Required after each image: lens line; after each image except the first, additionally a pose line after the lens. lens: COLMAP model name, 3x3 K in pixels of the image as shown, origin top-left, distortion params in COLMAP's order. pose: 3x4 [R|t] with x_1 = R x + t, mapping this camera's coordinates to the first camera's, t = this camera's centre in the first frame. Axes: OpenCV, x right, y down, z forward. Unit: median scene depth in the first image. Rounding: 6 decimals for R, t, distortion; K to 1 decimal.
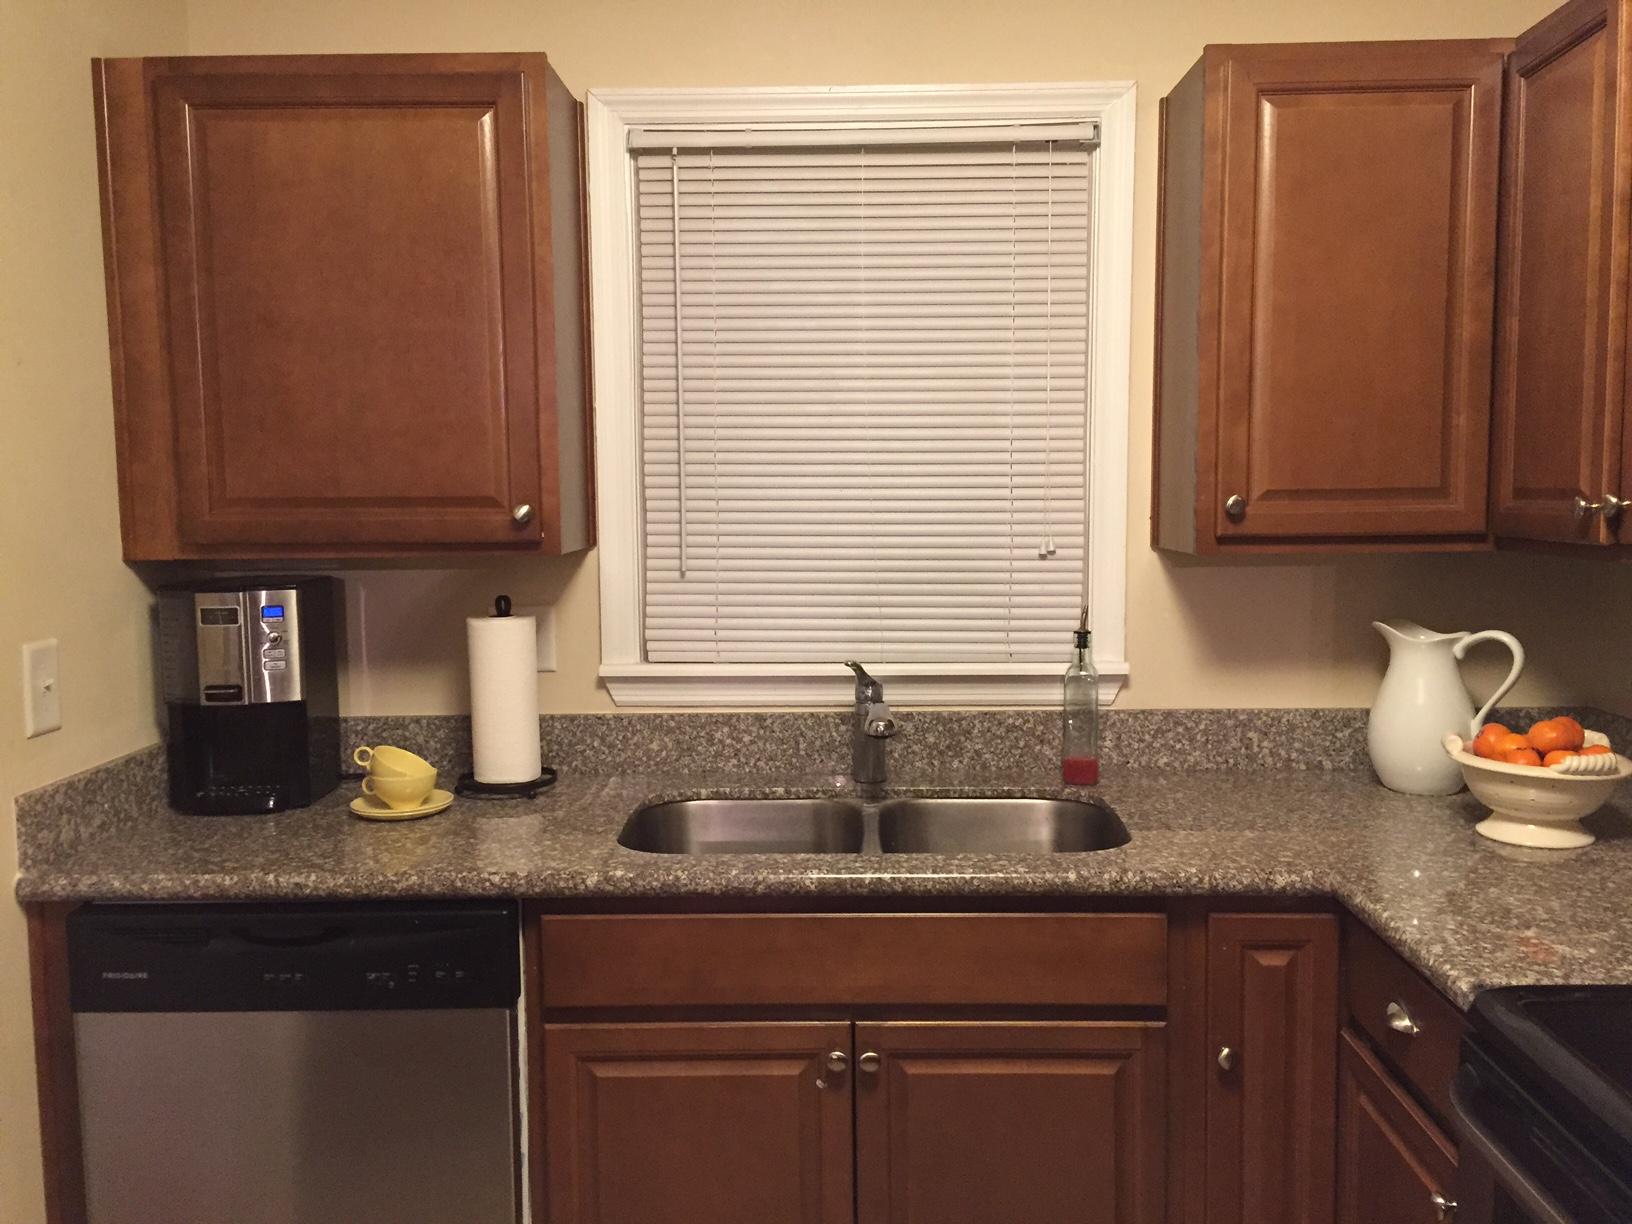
lens RADIAL K [[1403.5, 0, 816.0], [0, 1403.5, 612.0], [0, 0, 1]] dist [0.104826, -0.137858]
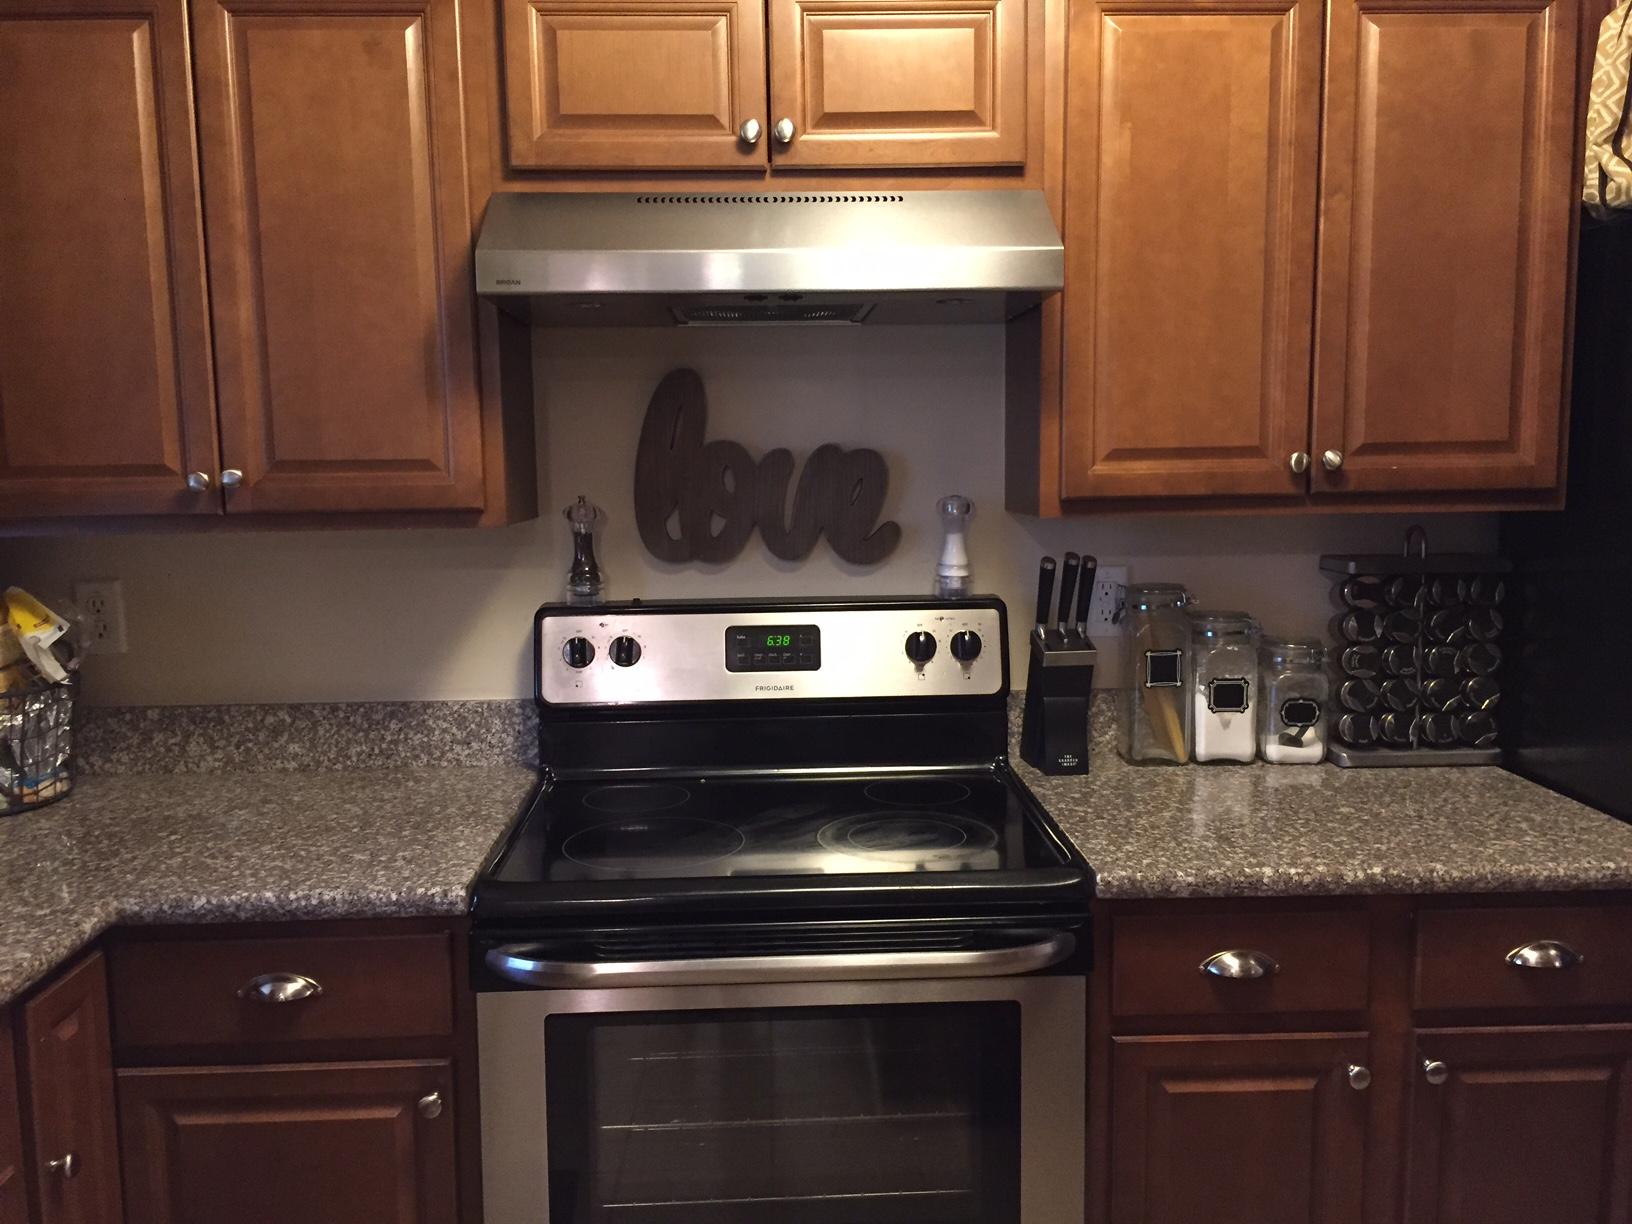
lens RADIAL K [[1403.5, 0, 816.0], [0, 1403.5, 612.0], [0, 0, 1]] dist [0.104826, -0.137858]
pose [[-0.071398, -0.106553, 0.991740, -0.582109], [0.107370, 0.987679, 0.113847, -0.053258], [-0.991652, 0.114612, -0.059078, 0.647318]]
